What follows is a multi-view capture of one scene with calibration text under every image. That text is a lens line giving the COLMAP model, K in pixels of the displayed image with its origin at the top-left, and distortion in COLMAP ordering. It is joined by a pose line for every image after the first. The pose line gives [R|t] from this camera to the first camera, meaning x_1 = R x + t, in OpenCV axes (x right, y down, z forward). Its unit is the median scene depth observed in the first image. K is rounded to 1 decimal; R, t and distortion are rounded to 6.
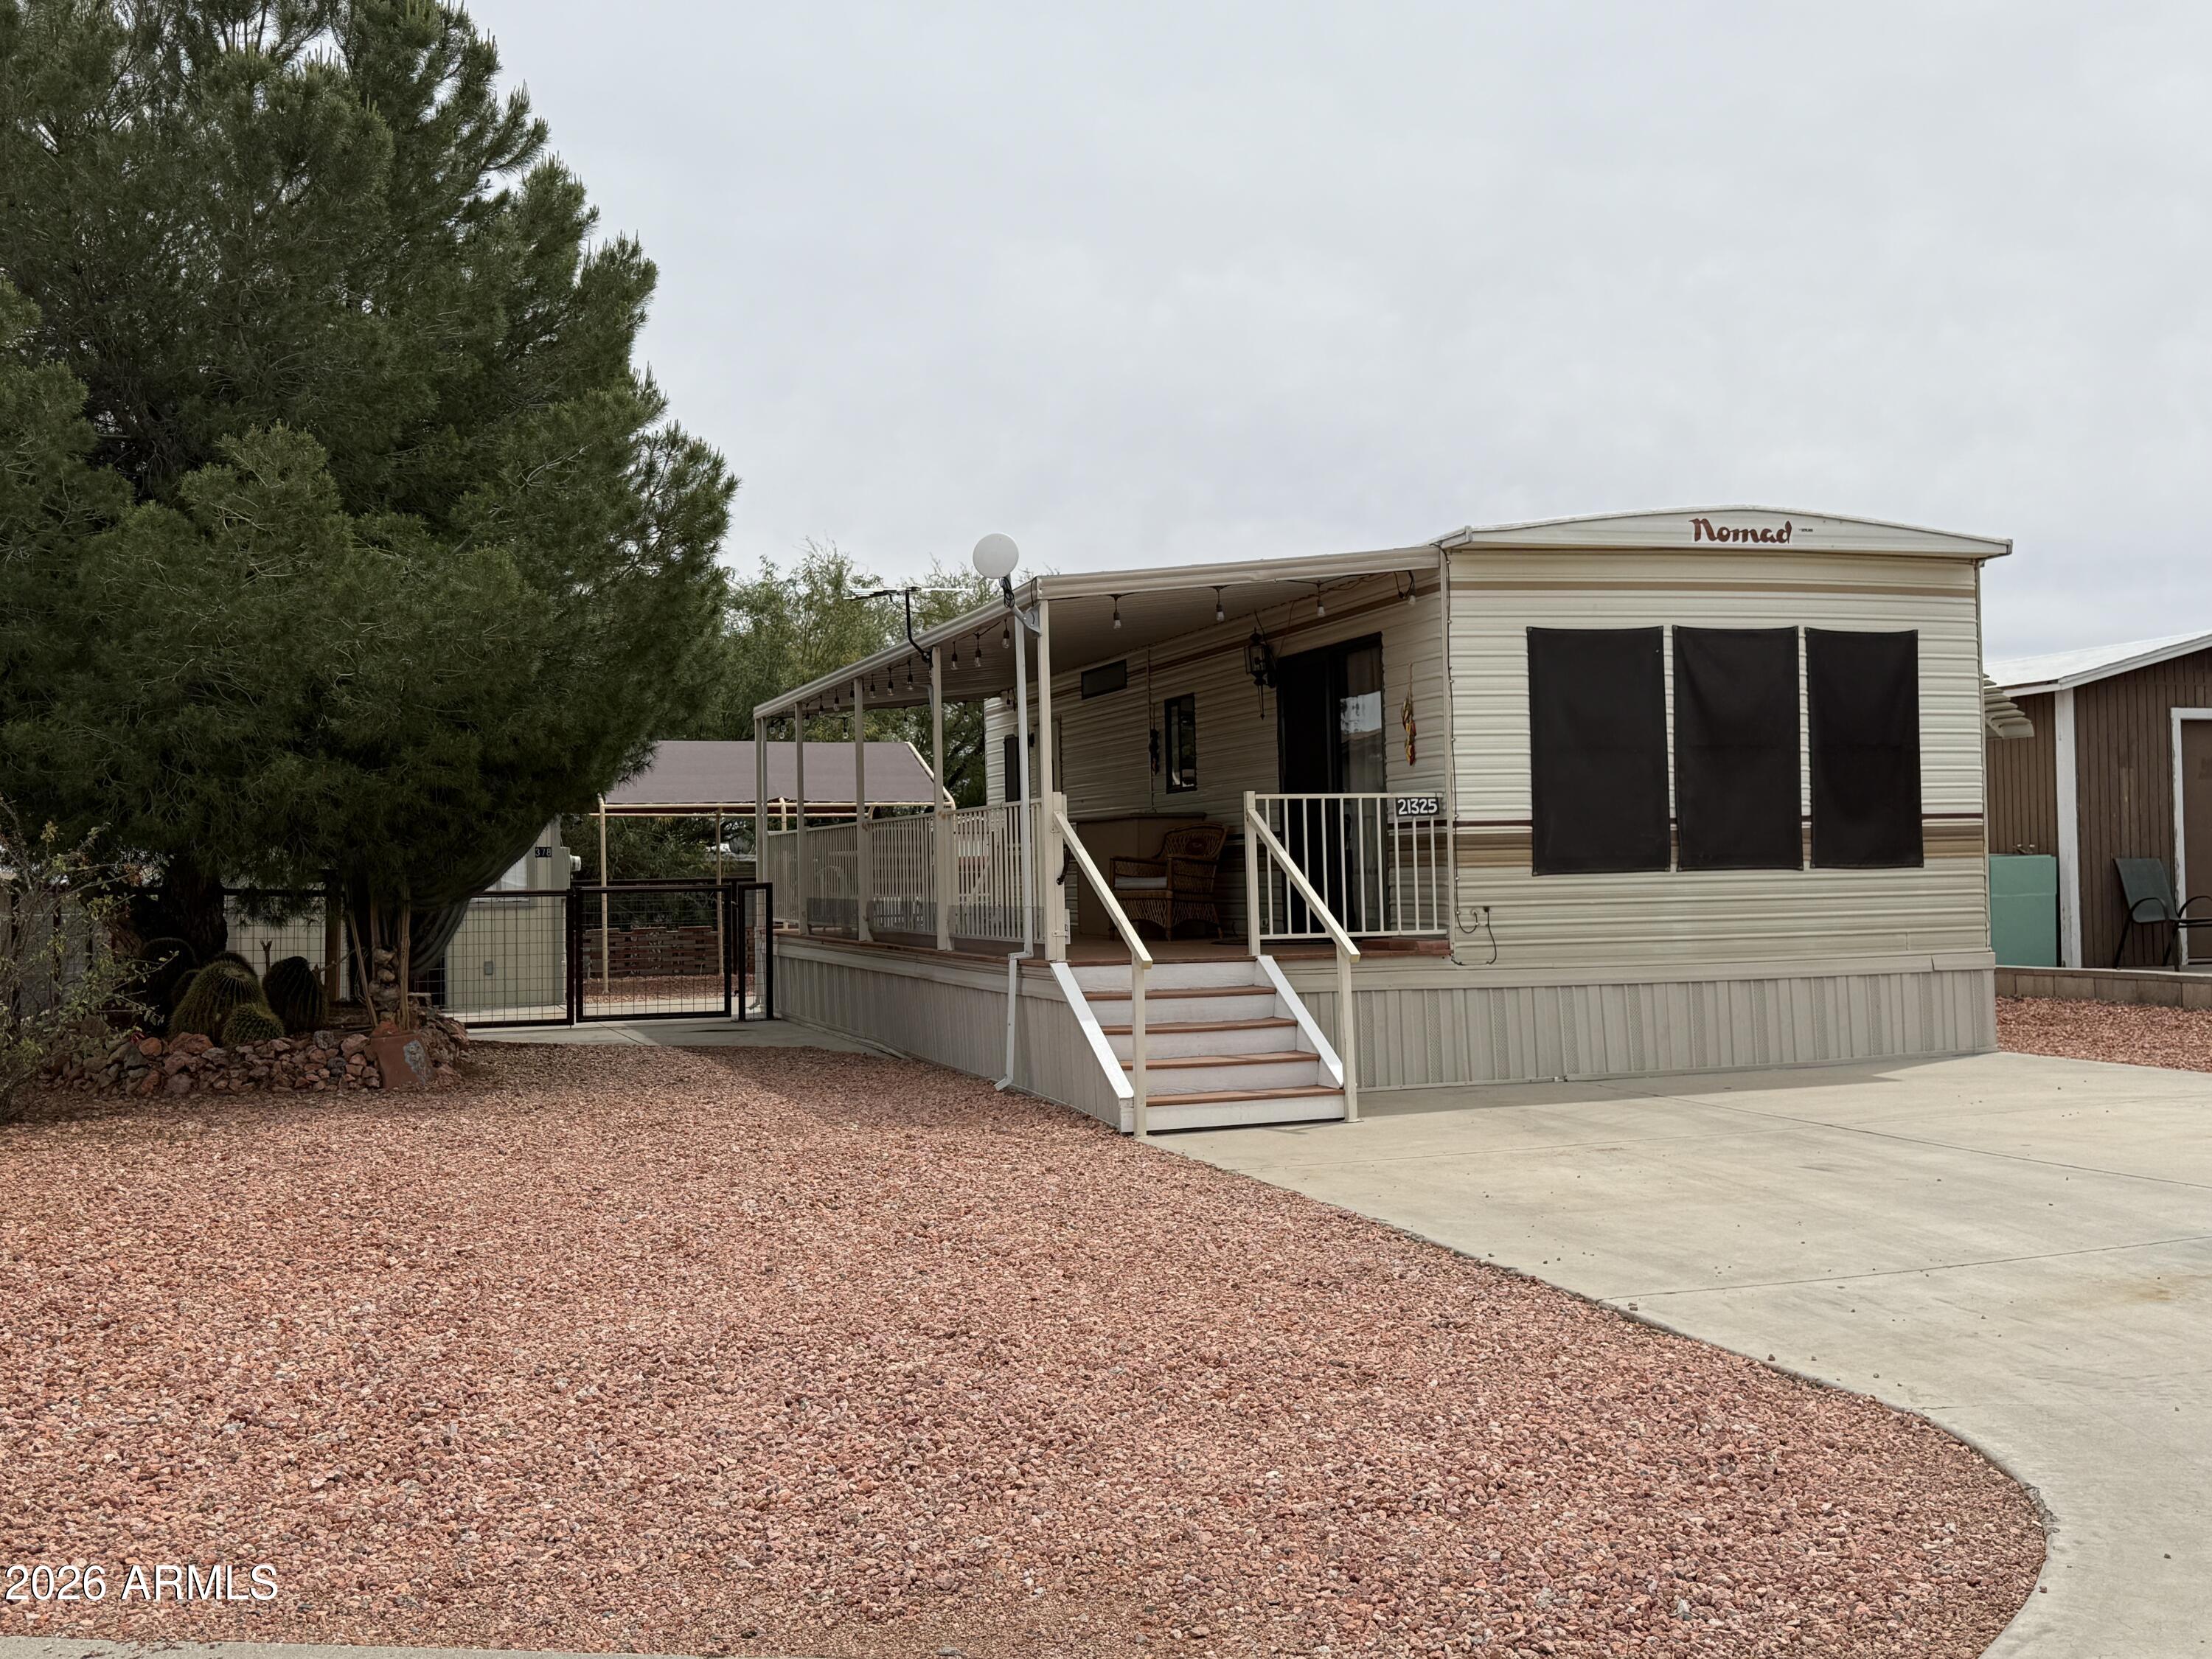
lens RADIAL K [[2249.5, 0, 1106.0], [0, 2249.5, 829.5], [0, 0, 1]] dist [0.143736, -0.014758]
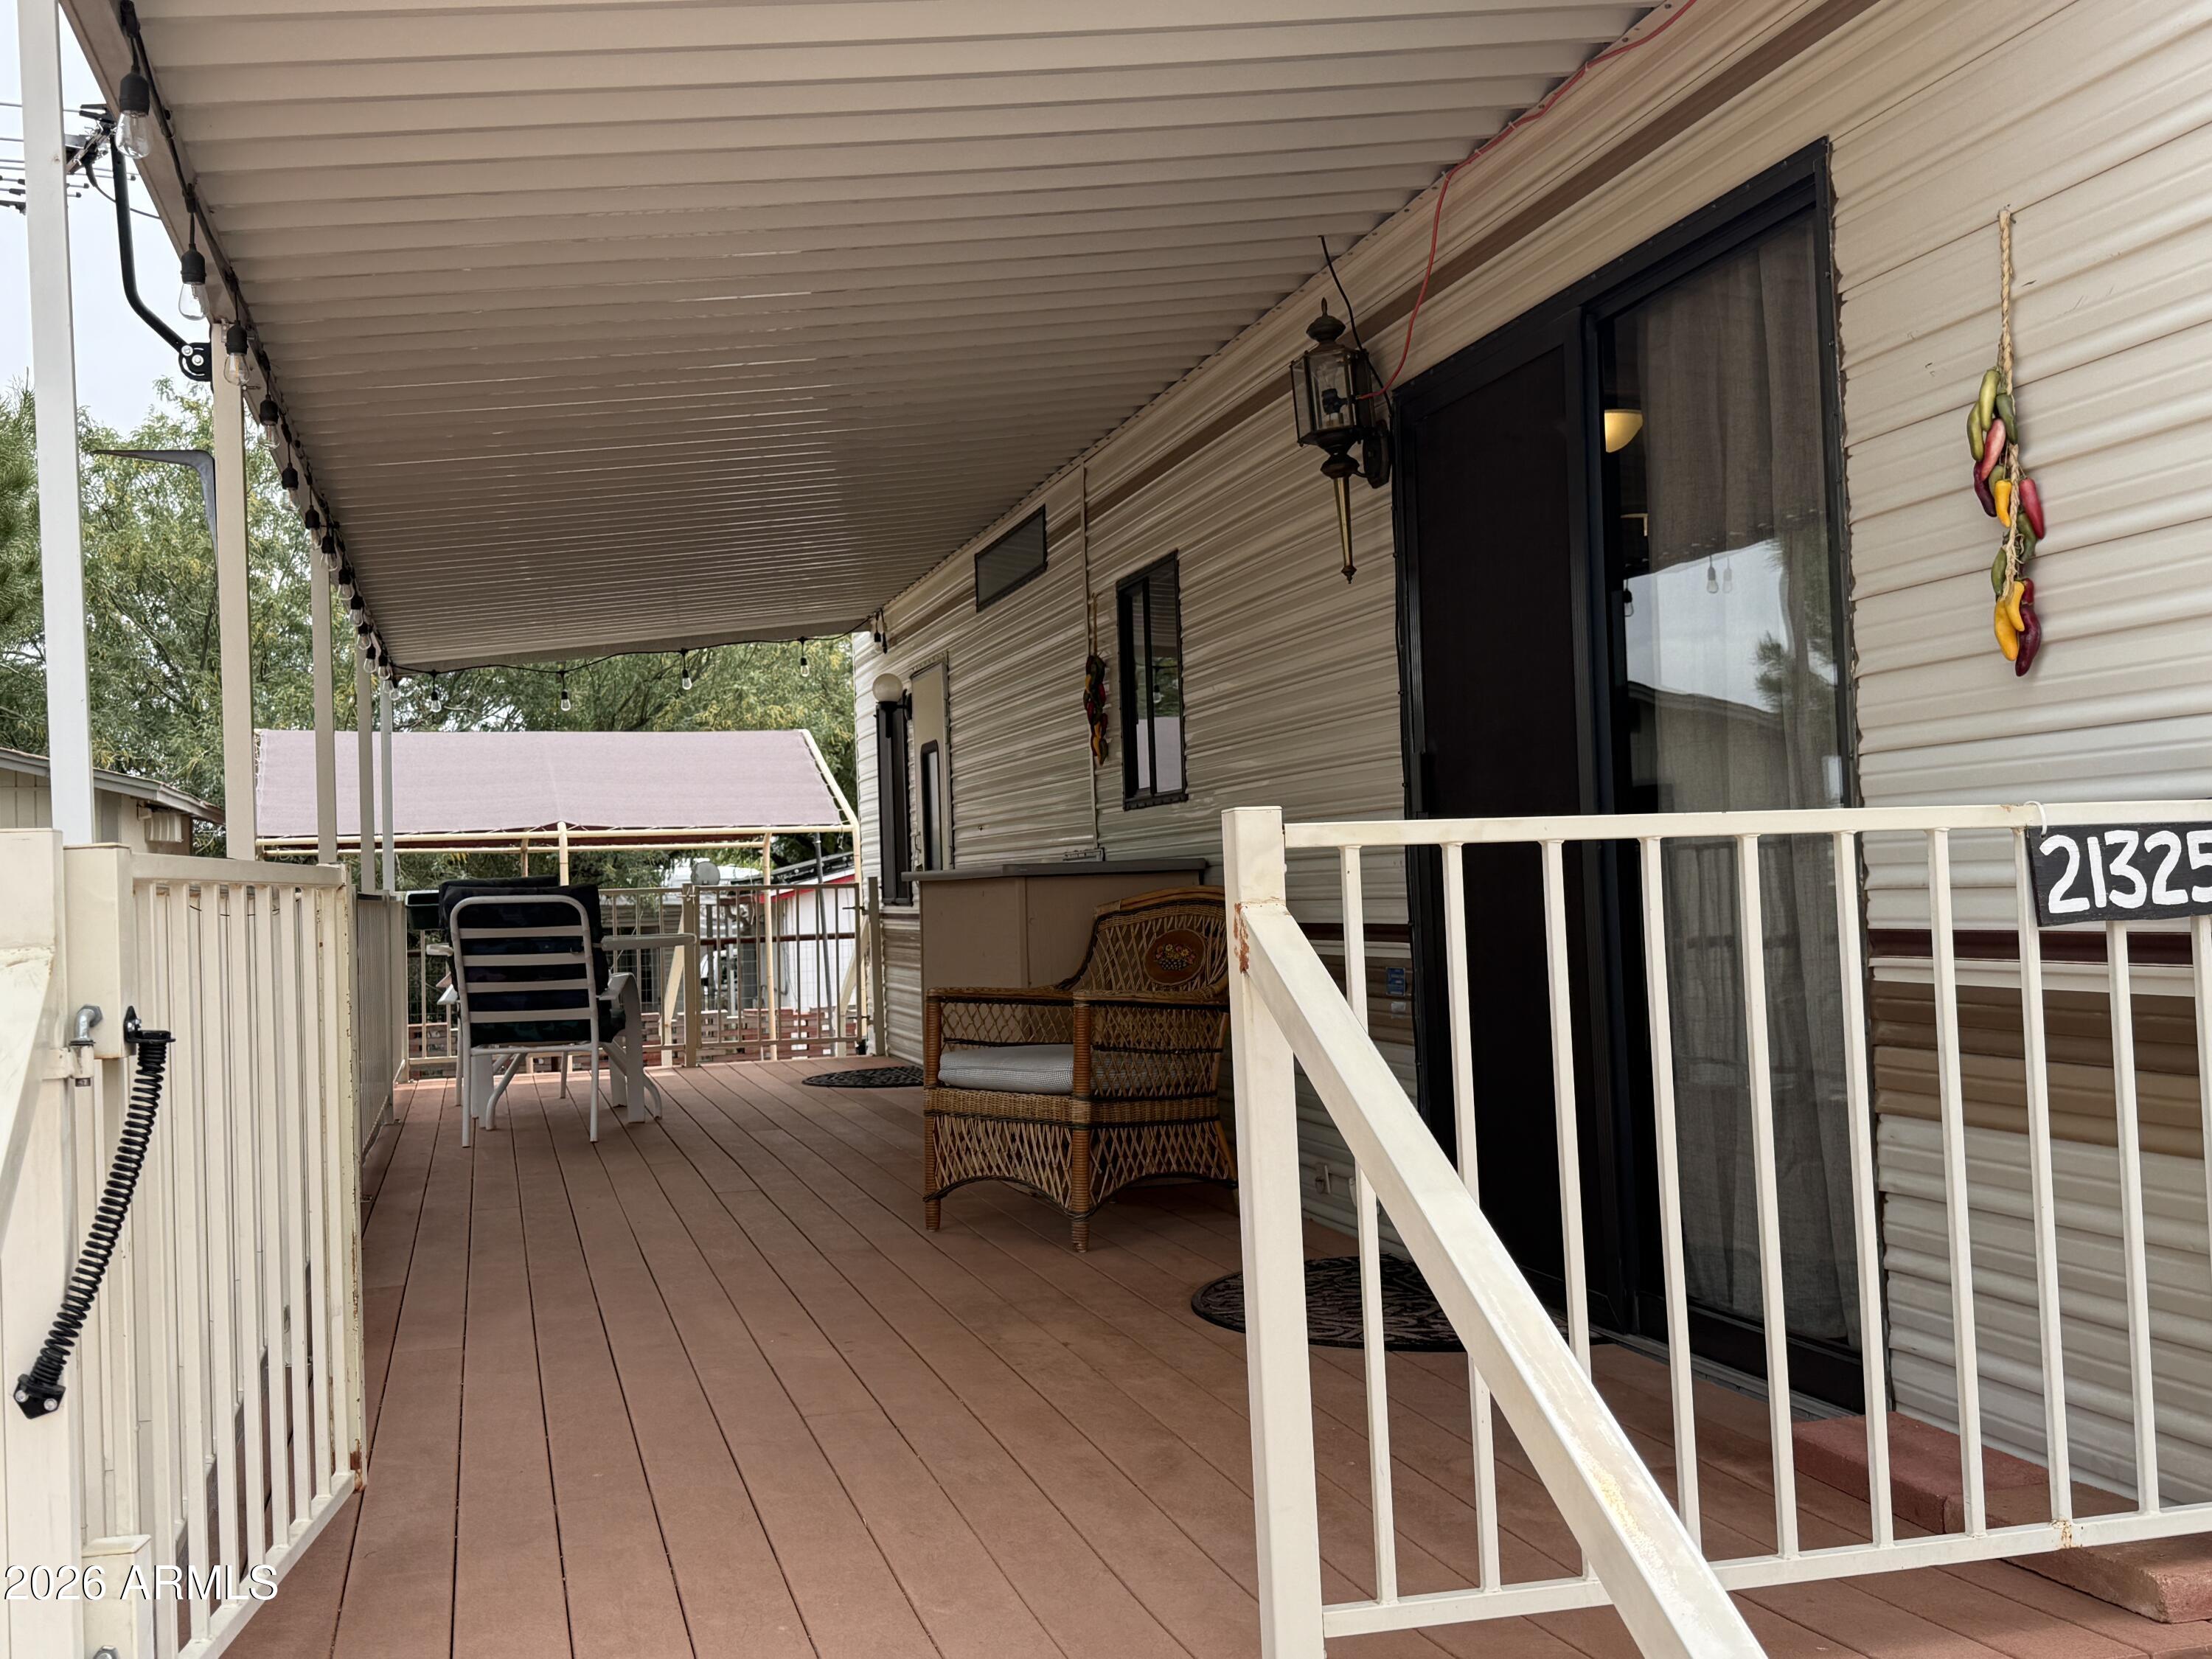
lens RADIAL K [[2249.5, 0, 1106.0], [0, 2249.5, 829.5], [0, 0, 1]] dist [0.143736, -0.014758]
pose [[0.998701, -0.012242, -0.049455, 0.057889], [0.011971, 0.999912, -0.005783, -0.013350], [0.049521, 0.005183, 0.998760, 0.776712]]
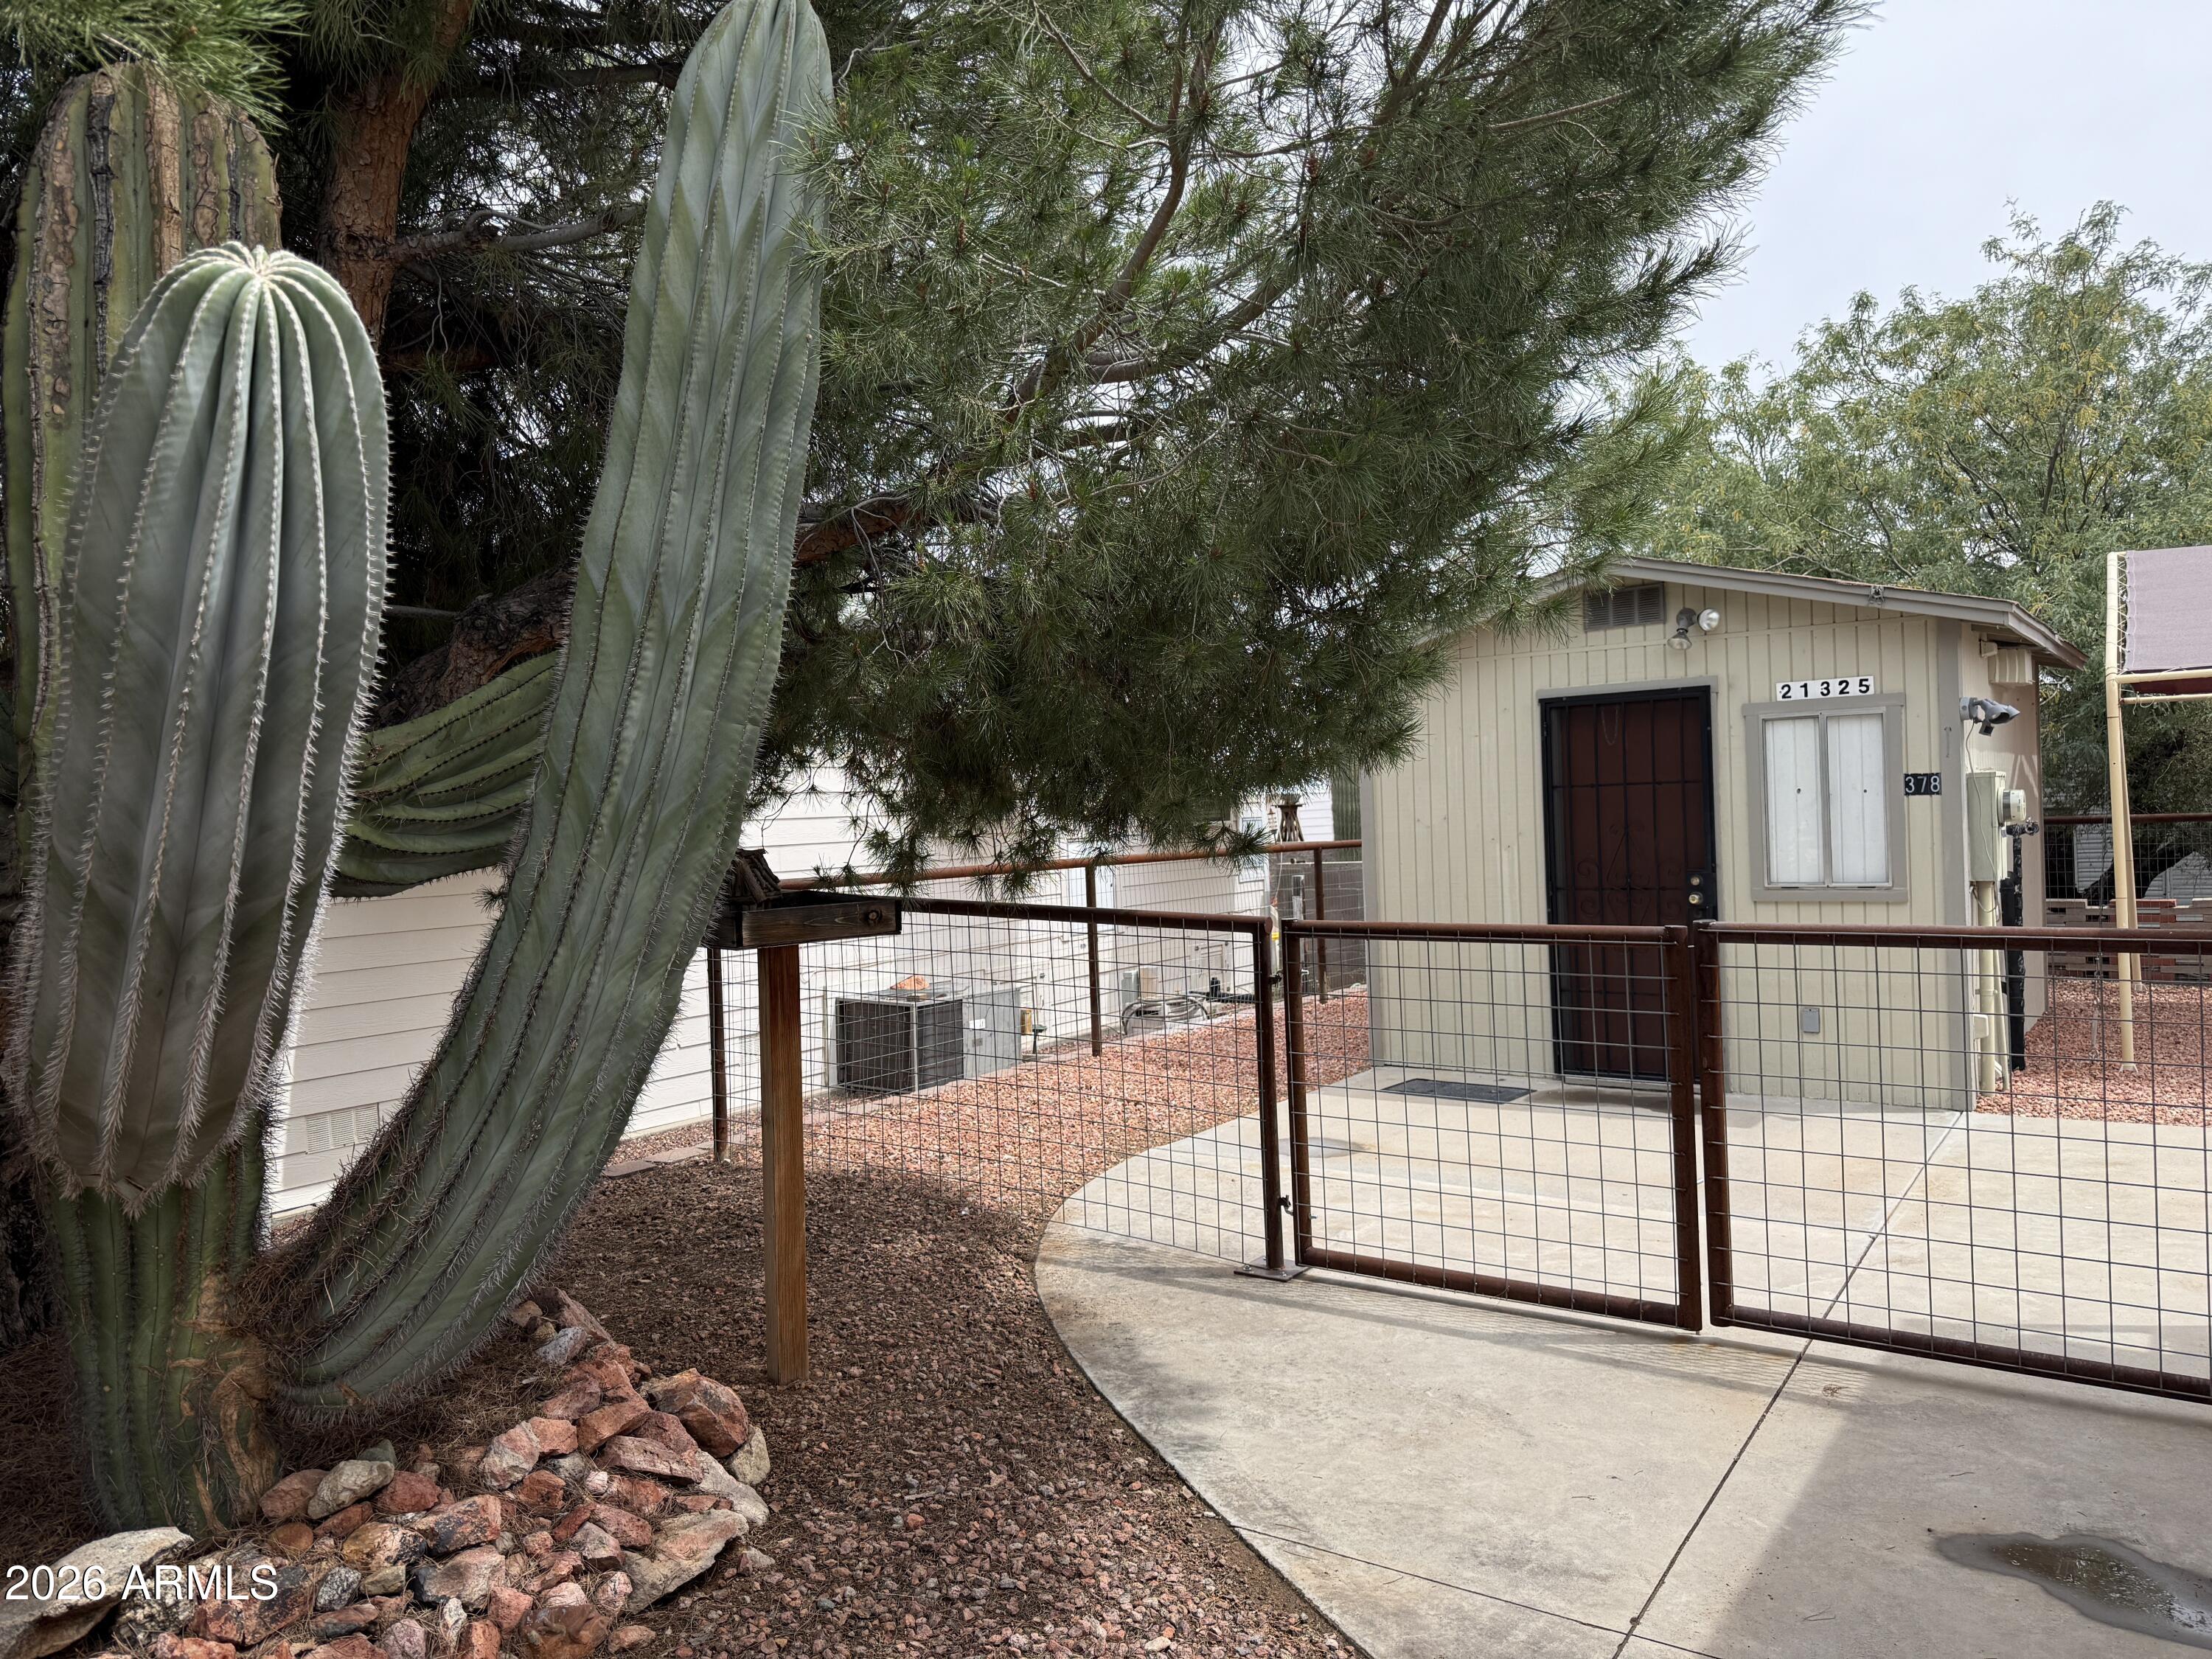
lens RADIAL K [[1560.9, 0, 1112.9], [0, 1560.9, 783.0], [0, 0, 1]] dist [0.003540, 0.001294]
pose [[0.583391, -0.020305, -0.811938, -0.142102], [0.043484, 0.999035, 0.006259, 0.000174], [0.811027, -0.038958, 0.583710, 1.180951]]
